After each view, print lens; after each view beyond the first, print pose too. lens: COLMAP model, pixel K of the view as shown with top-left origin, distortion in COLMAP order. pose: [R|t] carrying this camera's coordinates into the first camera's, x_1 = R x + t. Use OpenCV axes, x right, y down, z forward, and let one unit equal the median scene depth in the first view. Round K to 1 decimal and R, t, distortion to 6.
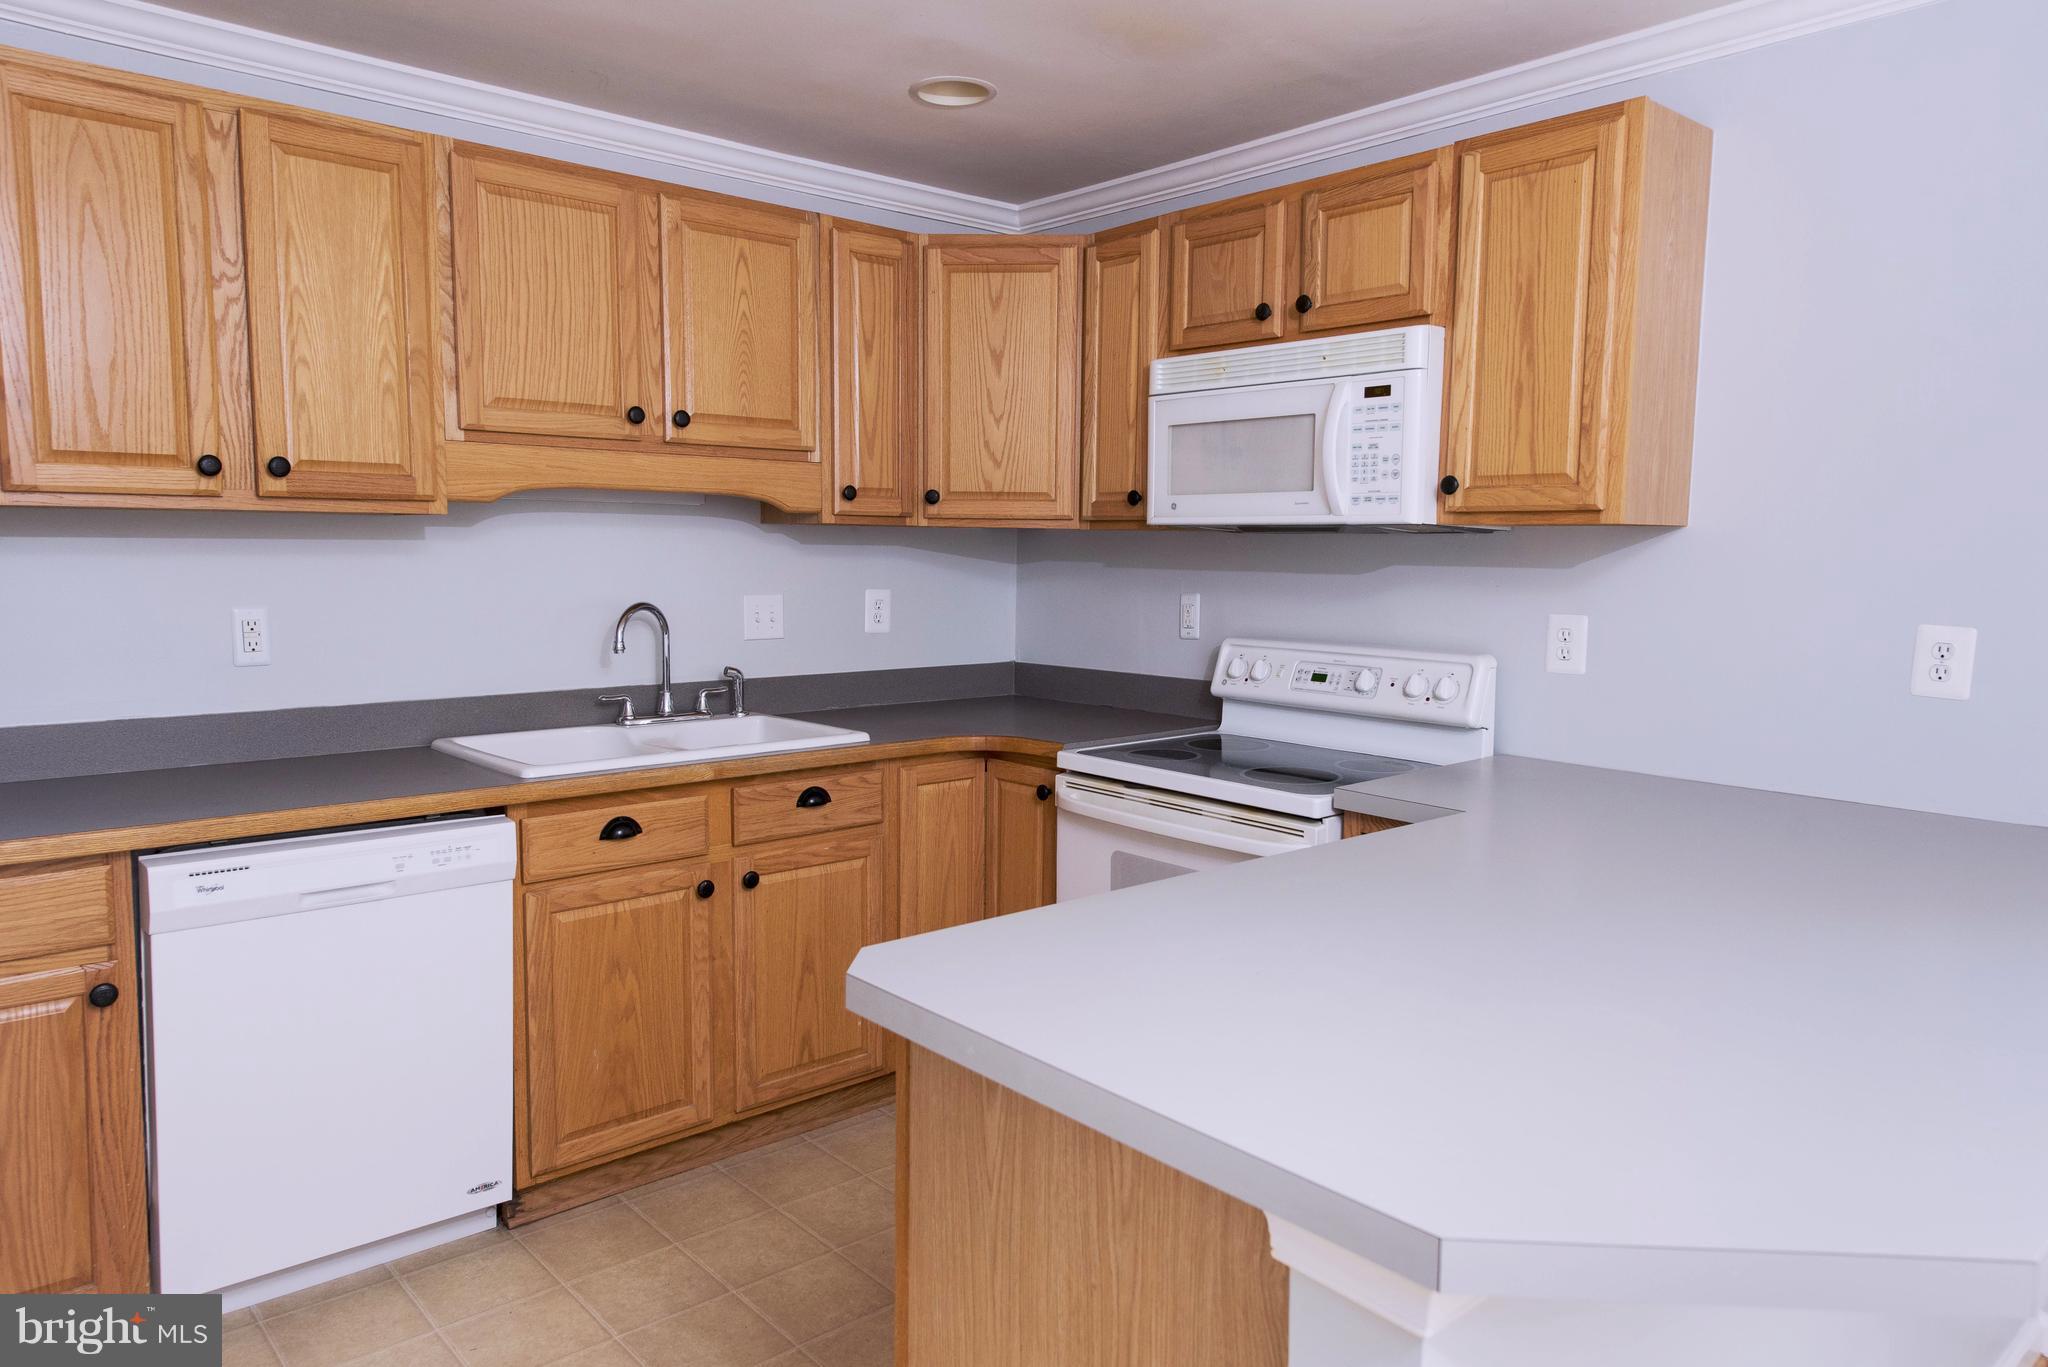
lens RADIAL K [[1345.4, 0, 1026.7], [0, 1345.4, 677.6], [0, 0, 1]] dist [0.031961, -0.029096]
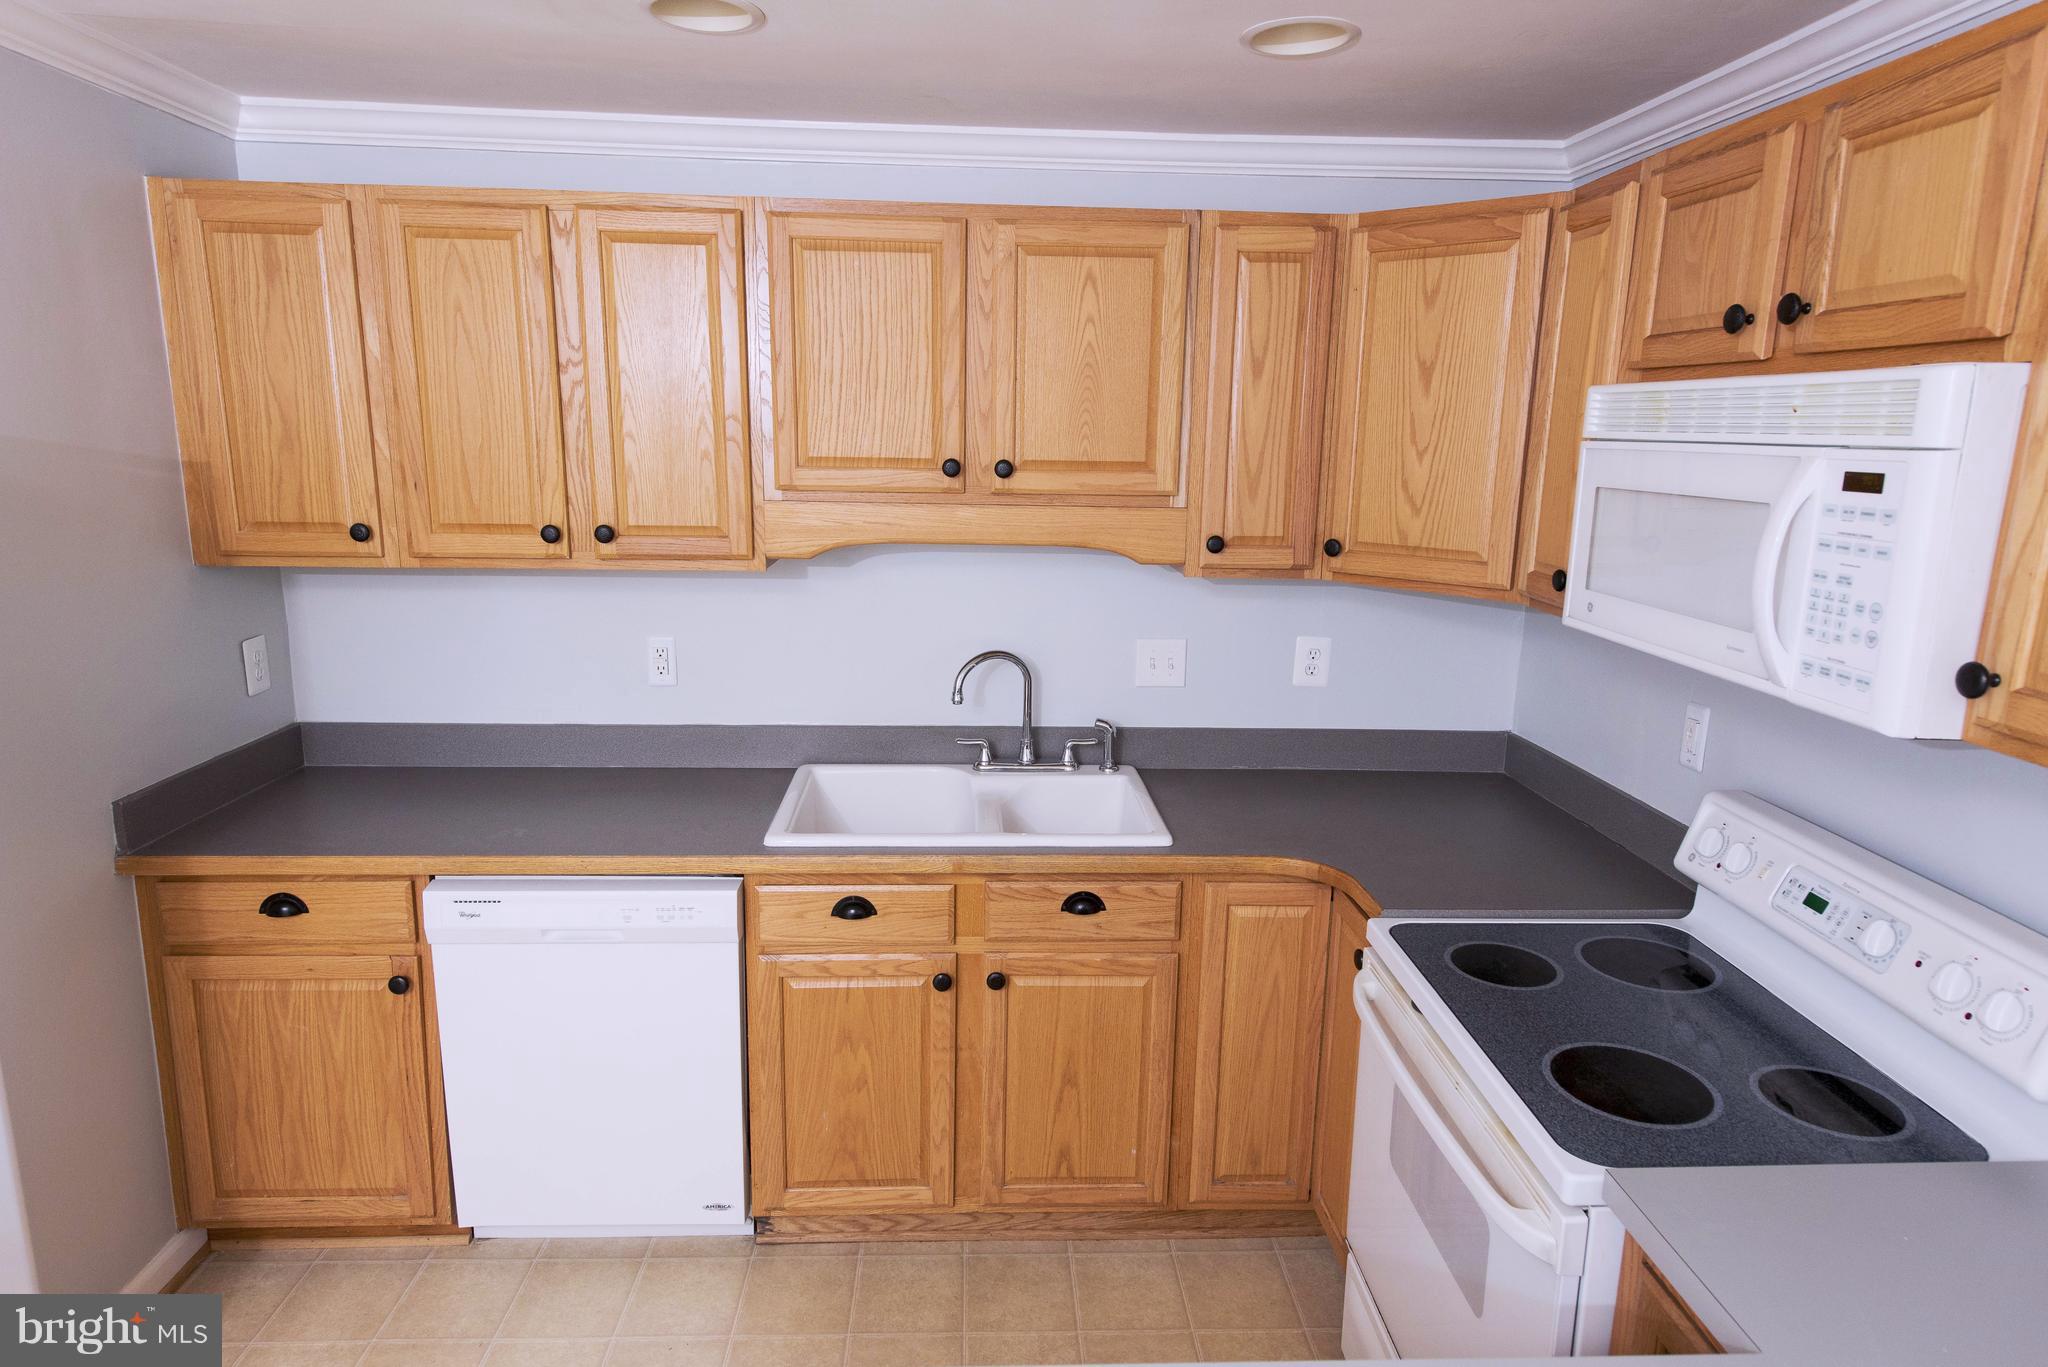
lens RADIAL K [[1195.2, 0, 1023.3], [0, 1195.2, 675.3], [0, 0, 1]] dist [0.025893, -0.017512]
pose [[0.776738, 0.133089, -0.615602, 0.288961], [-0.072355, 0.989803, 0.122694, -0.160382], [0.625654, -0.050759, 0.778447, 0.382224]]
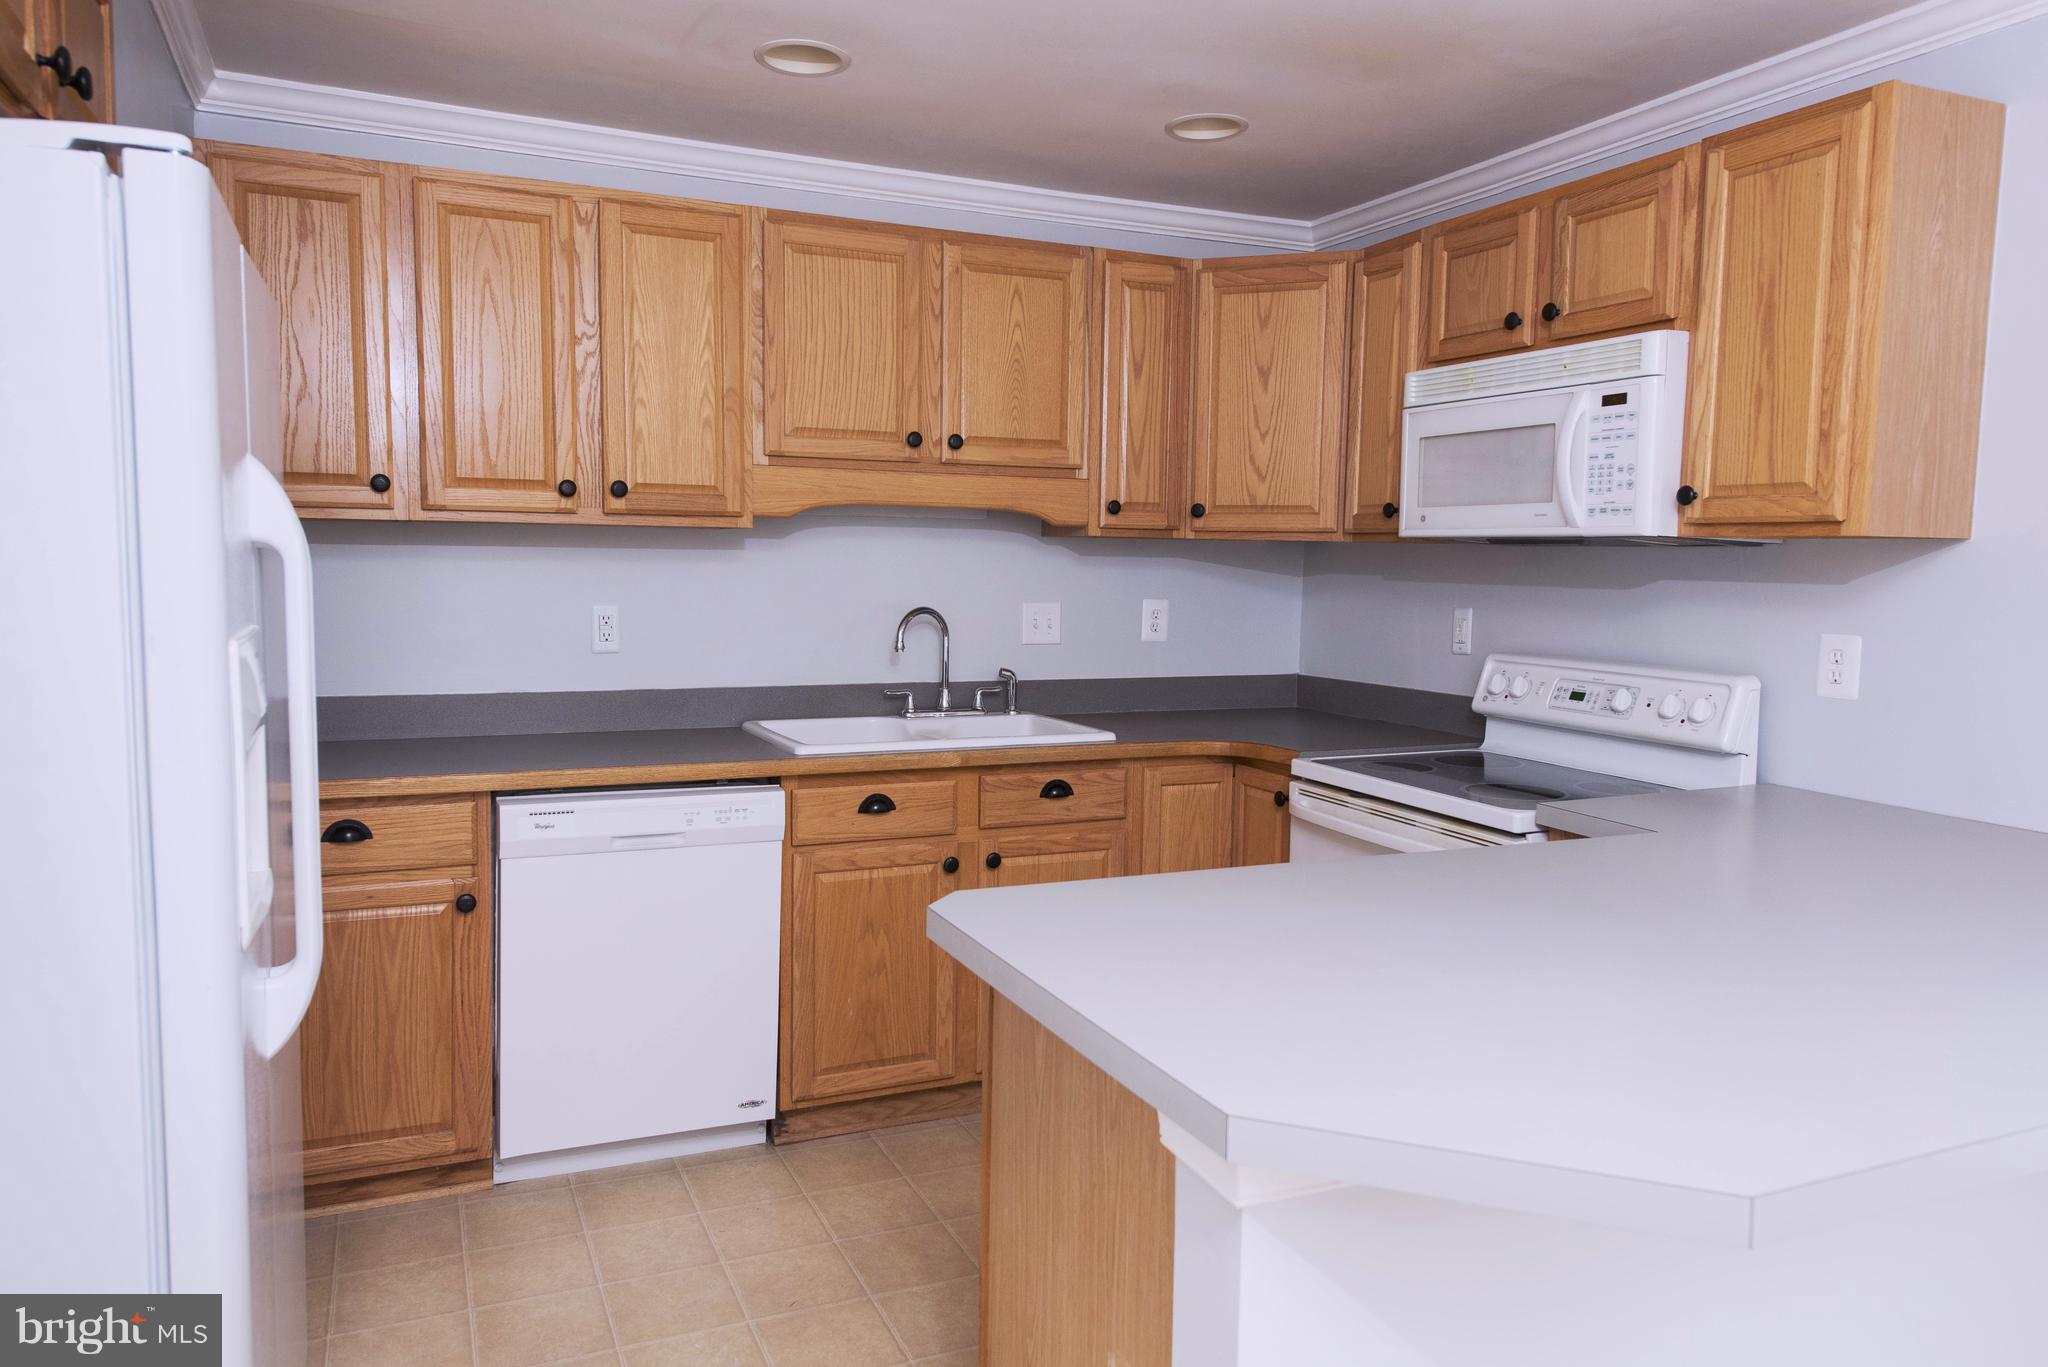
lens RADIAL K [[1401.0, 0, 1022.3], [0, 1401.0, 677.2], [0, 0, 1]] dist [0.034274, -0.034066]
pose [[0.954322, 0.031015, -0.297167, 0.151764], [-0.035636, 0.999313, -0.010144, 0.012033], [0.296648, 0.020270, 0.954772, -0.083860]]
